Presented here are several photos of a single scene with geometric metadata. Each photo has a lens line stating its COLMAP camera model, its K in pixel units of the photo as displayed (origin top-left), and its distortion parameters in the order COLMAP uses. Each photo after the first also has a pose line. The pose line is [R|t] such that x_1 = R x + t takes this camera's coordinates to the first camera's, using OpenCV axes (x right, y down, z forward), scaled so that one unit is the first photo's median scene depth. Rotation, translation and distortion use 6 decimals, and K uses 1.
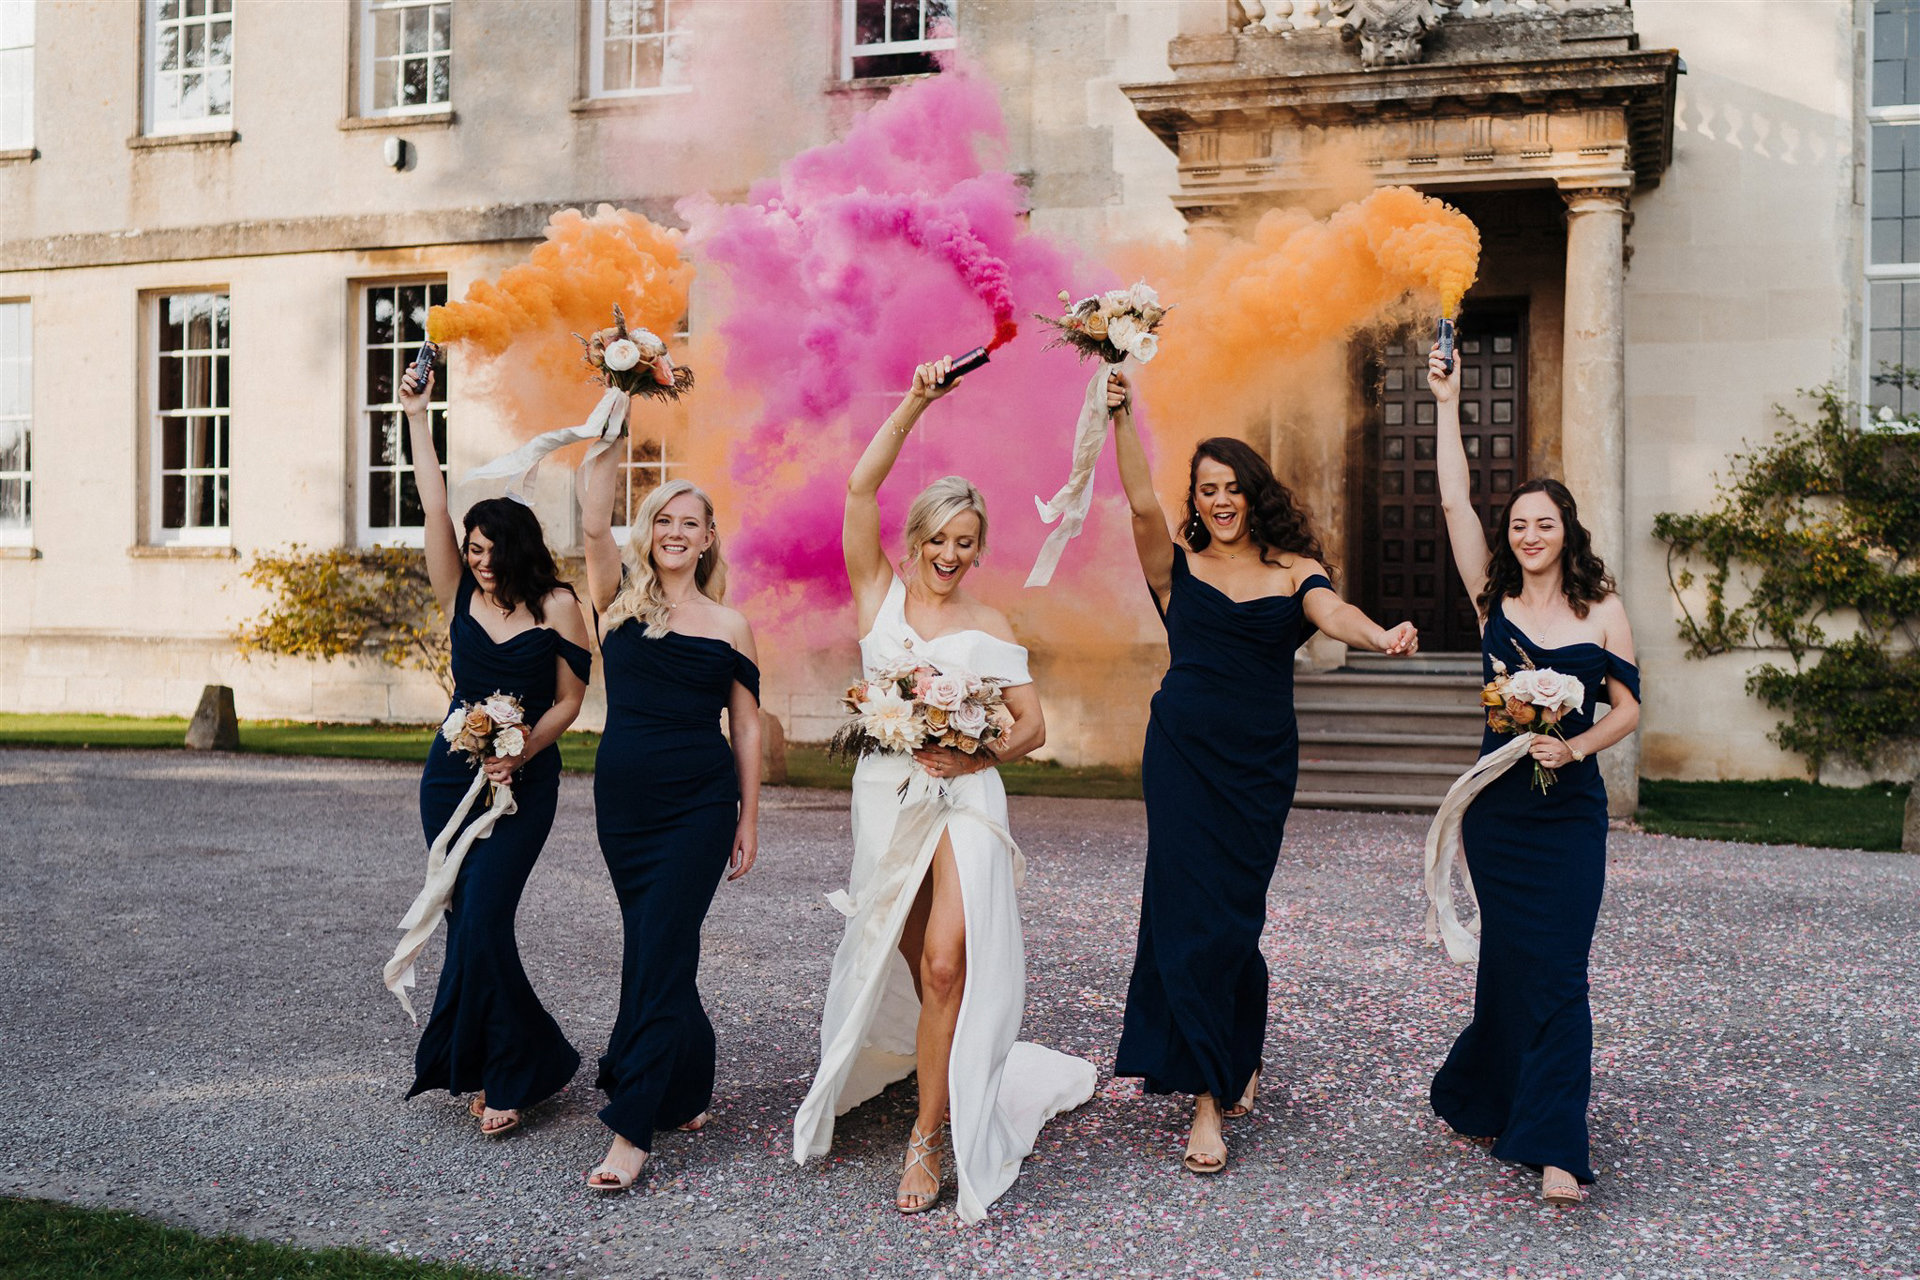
lens RADIAL K [[3105.9, 0, 961.2], [0, 3105.9, 633.6], [0, 0, 1]] dist [-0.158819, 0.000000]
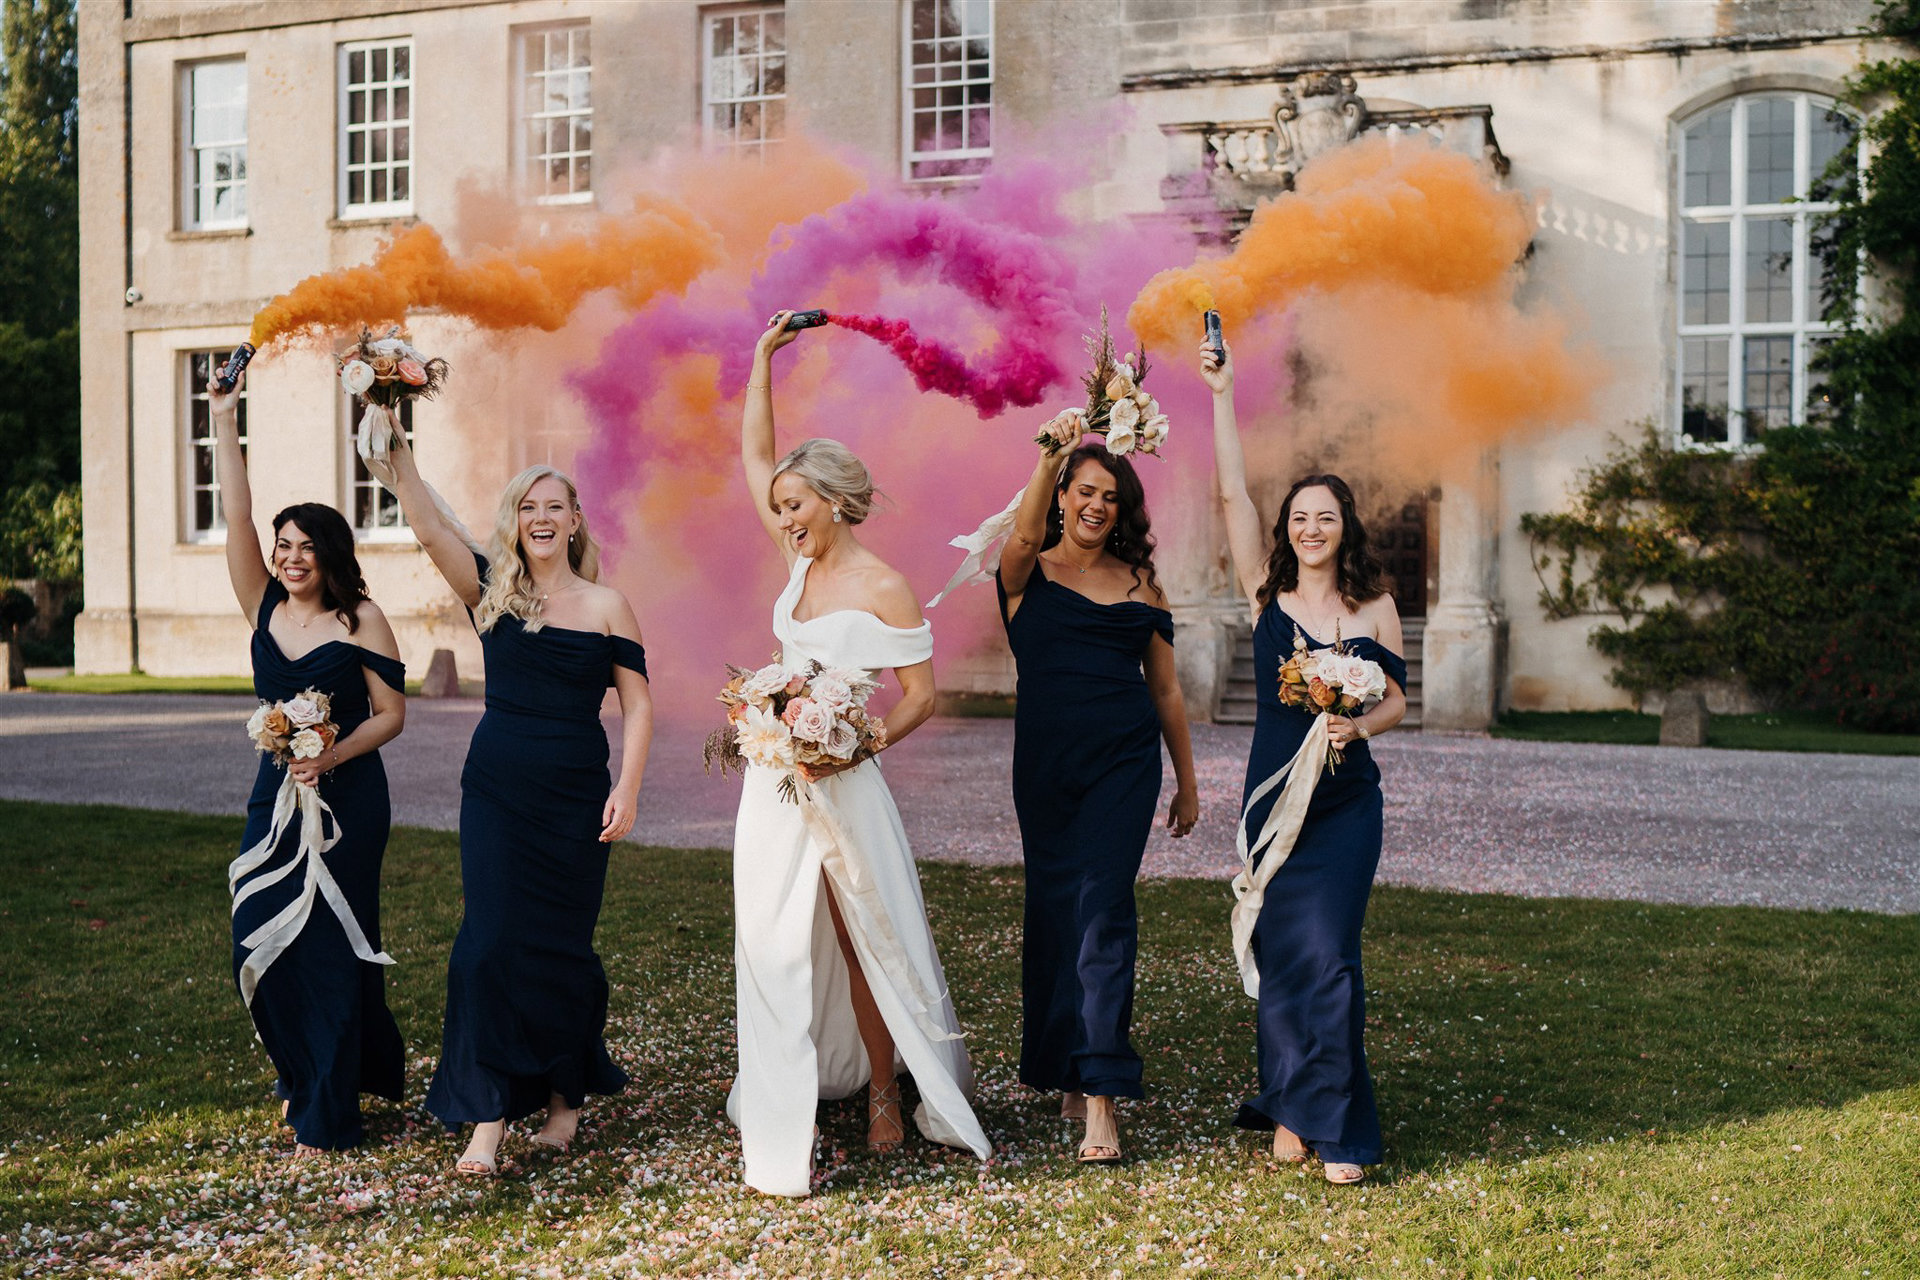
lens RADIAL K [[3105.9, 0, 950.9], [0, 3105.9, 635.6], [0, 0, 1]] dist [-0.158819, 0.000000]
pose [[0.999952, -0.007150, 0.006665, -0.033962], [0.007126, 0.999968, 0.003513, 0.008023], [-0.006690, -0.003465, 0.999972, -0.353149]]
